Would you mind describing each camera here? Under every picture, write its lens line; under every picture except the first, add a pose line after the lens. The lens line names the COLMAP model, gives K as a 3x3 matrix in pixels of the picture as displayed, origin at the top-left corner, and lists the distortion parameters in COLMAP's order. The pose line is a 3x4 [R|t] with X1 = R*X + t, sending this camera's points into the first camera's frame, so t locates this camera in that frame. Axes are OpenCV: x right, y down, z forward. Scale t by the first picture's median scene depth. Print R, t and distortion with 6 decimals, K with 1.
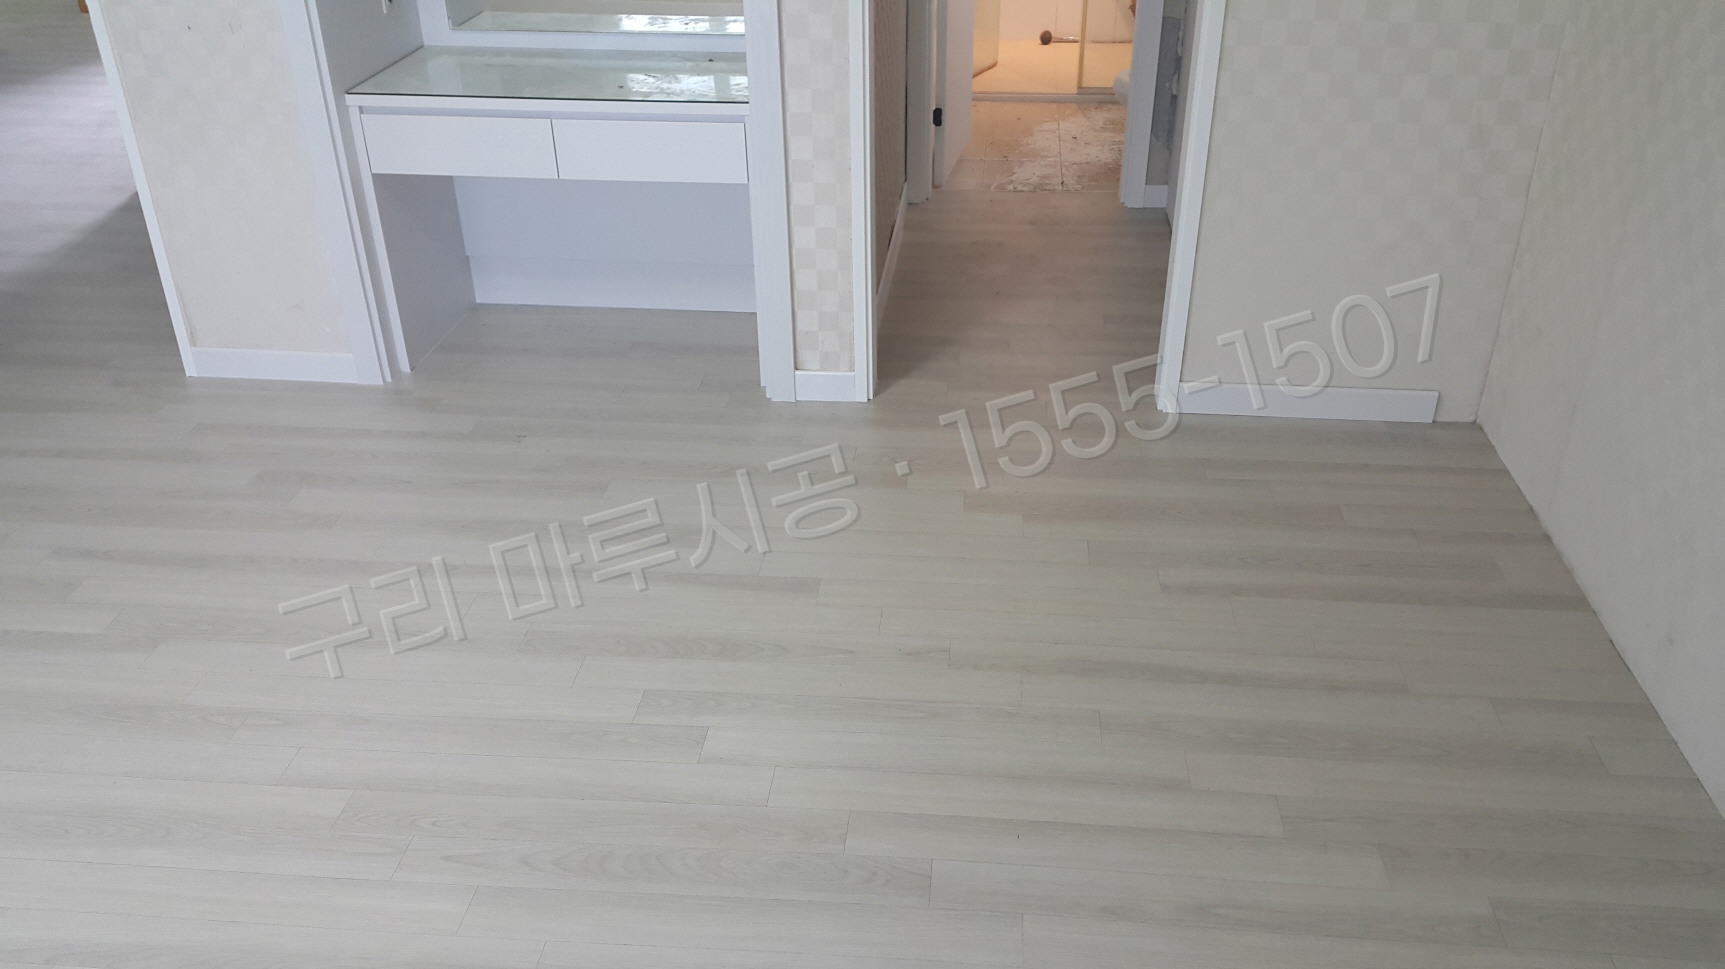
lens RADIAL K [[1356.9, 0, 862.5], [0, 1356.9, 484.5], [0, 0, 1]] dist [0.105295, -0.231503]
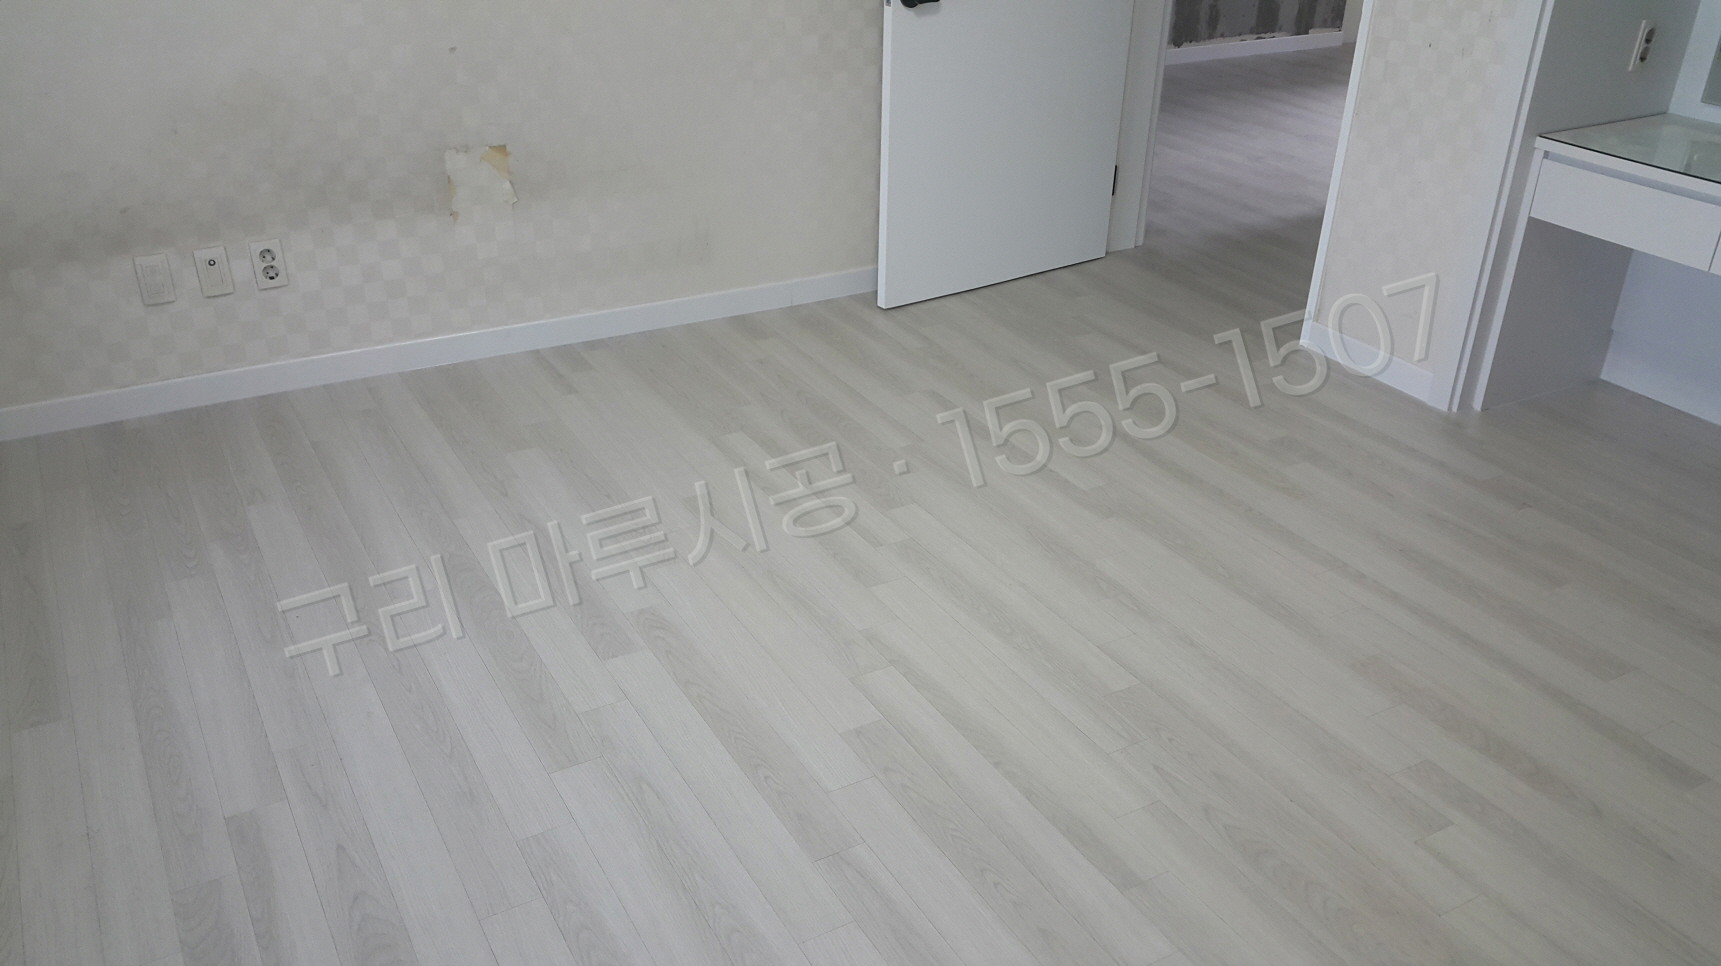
lens RADIAL K [[1353.7, 0, 860.5], [0, 1353.7, 483.0], [0, 0, 1]] dist [0.105295, -0.231503]
pose [[0.564528, 0.394822, -0.724861, 0.178386], [-0.416368, 0.894477, 0.162938, -0.011126], [0.712703, 0.209826, 0.669348, 0.019136]]
